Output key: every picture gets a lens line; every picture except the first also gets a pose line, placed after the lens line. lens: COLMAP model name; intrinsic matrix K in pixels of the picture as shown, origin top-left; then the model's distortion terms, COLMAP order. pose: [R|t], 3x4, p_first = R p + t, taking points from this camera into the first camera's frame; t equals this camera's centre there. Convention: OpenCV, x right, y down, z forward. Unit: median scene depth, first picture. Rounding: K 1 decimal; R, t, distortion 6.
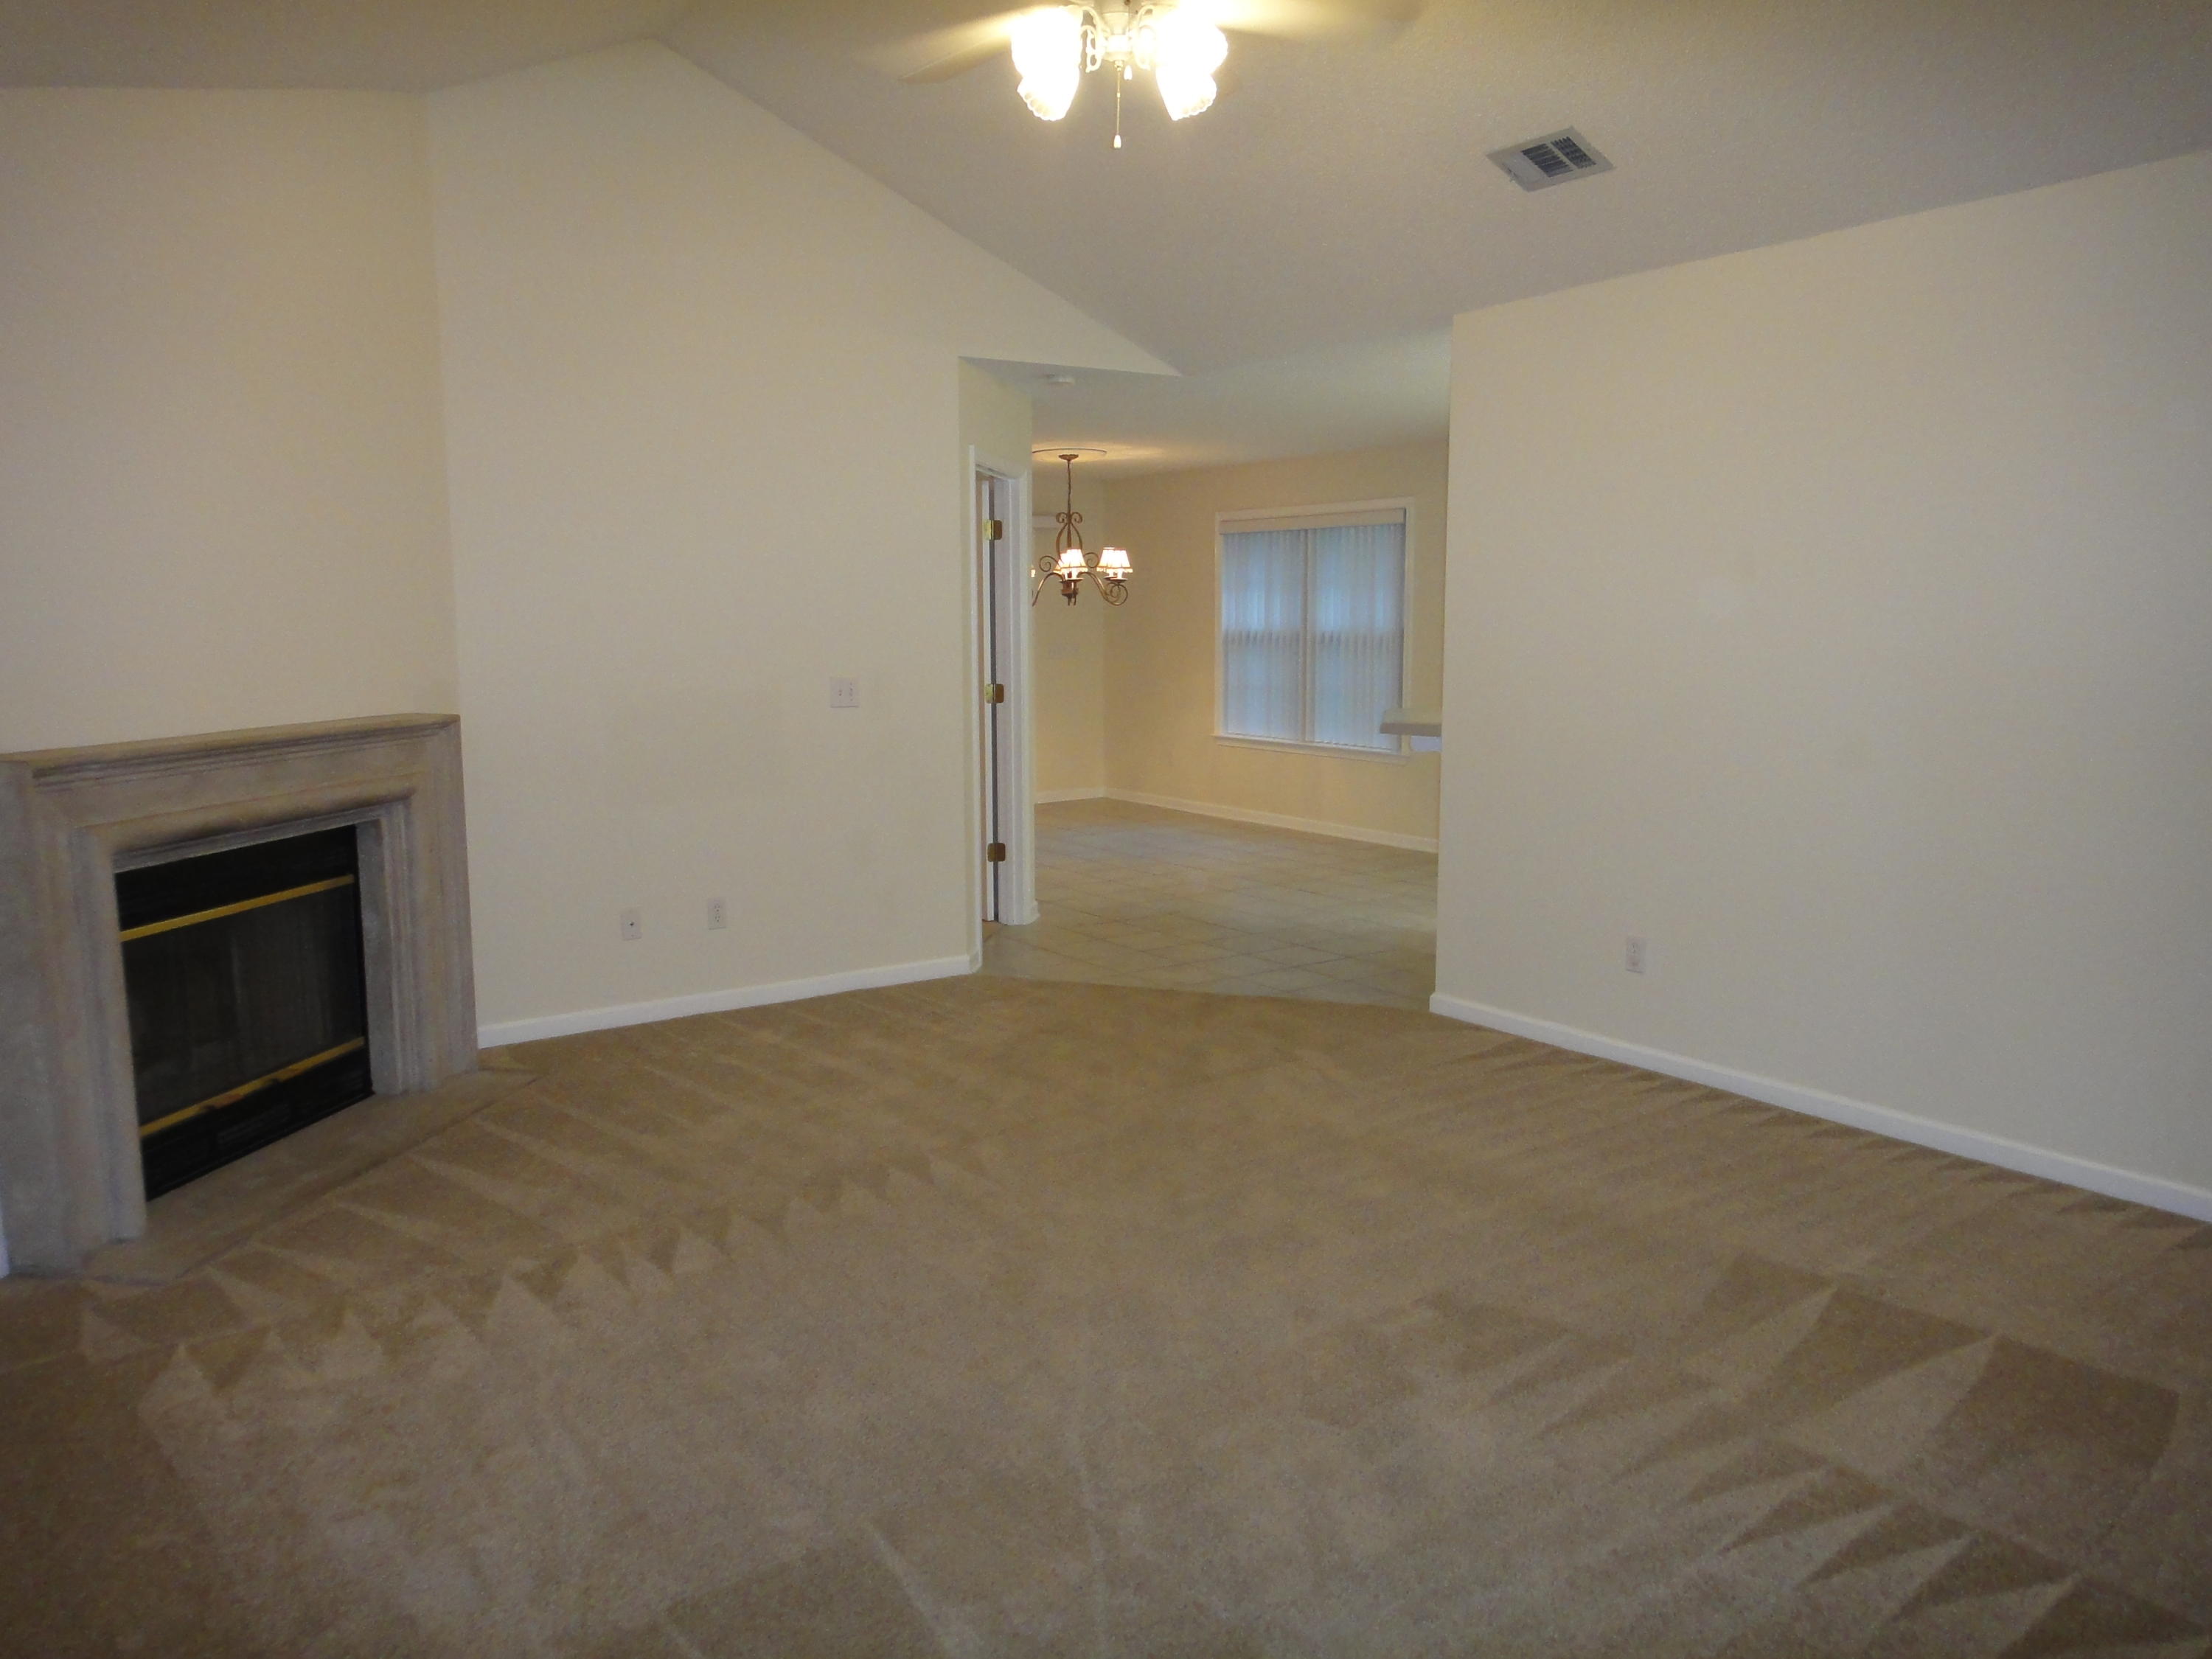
lens RADIAL K [[1580.6, 0, 1106.9], [0, 1580.6, 826.9], [0, 0, 1]] dist [0.007922, 0.001919]
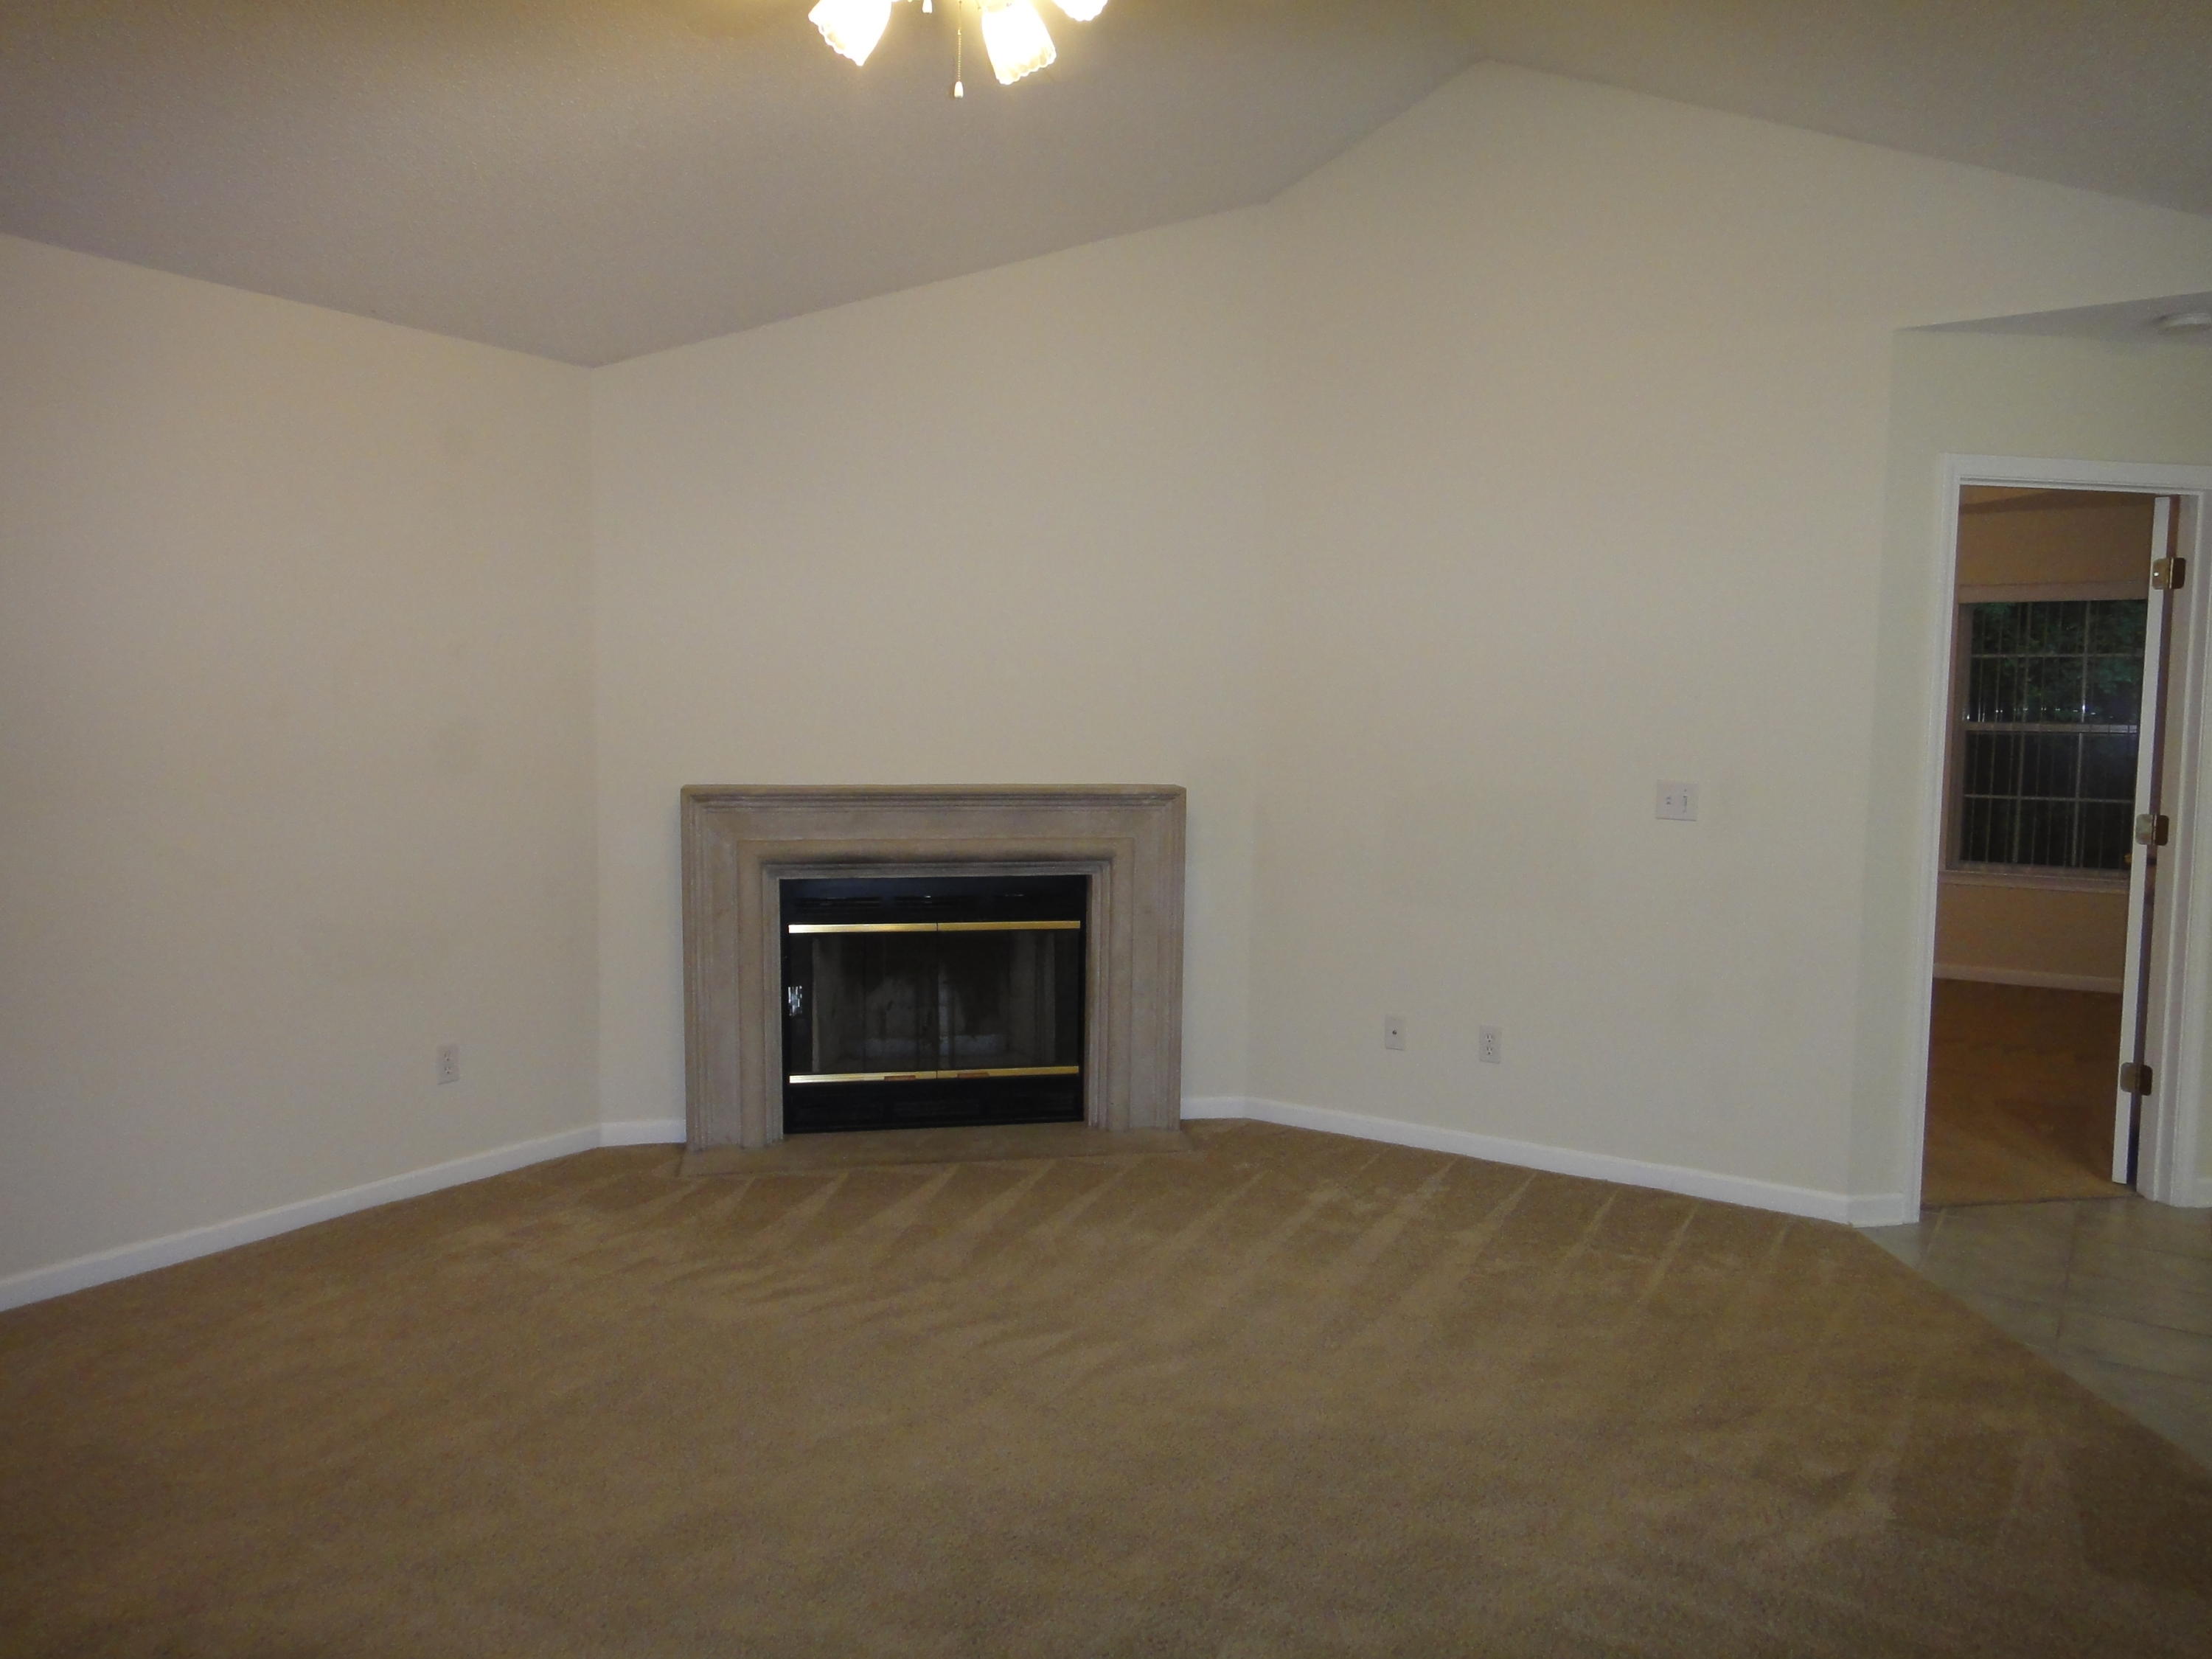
lens RADIAL K [[1594.1, 0, 1116.8], [0, 1594.1, 829.4], [0, 0, 1]] dist [0.035026, 0.000367]
pose [[0.376574, 0.087964, -0.922201, 0.576212], [-0.137302, 0.989787, 0.038344, -0.081379], [0.916155, 0.112181, 0.384806, 0.577104]]
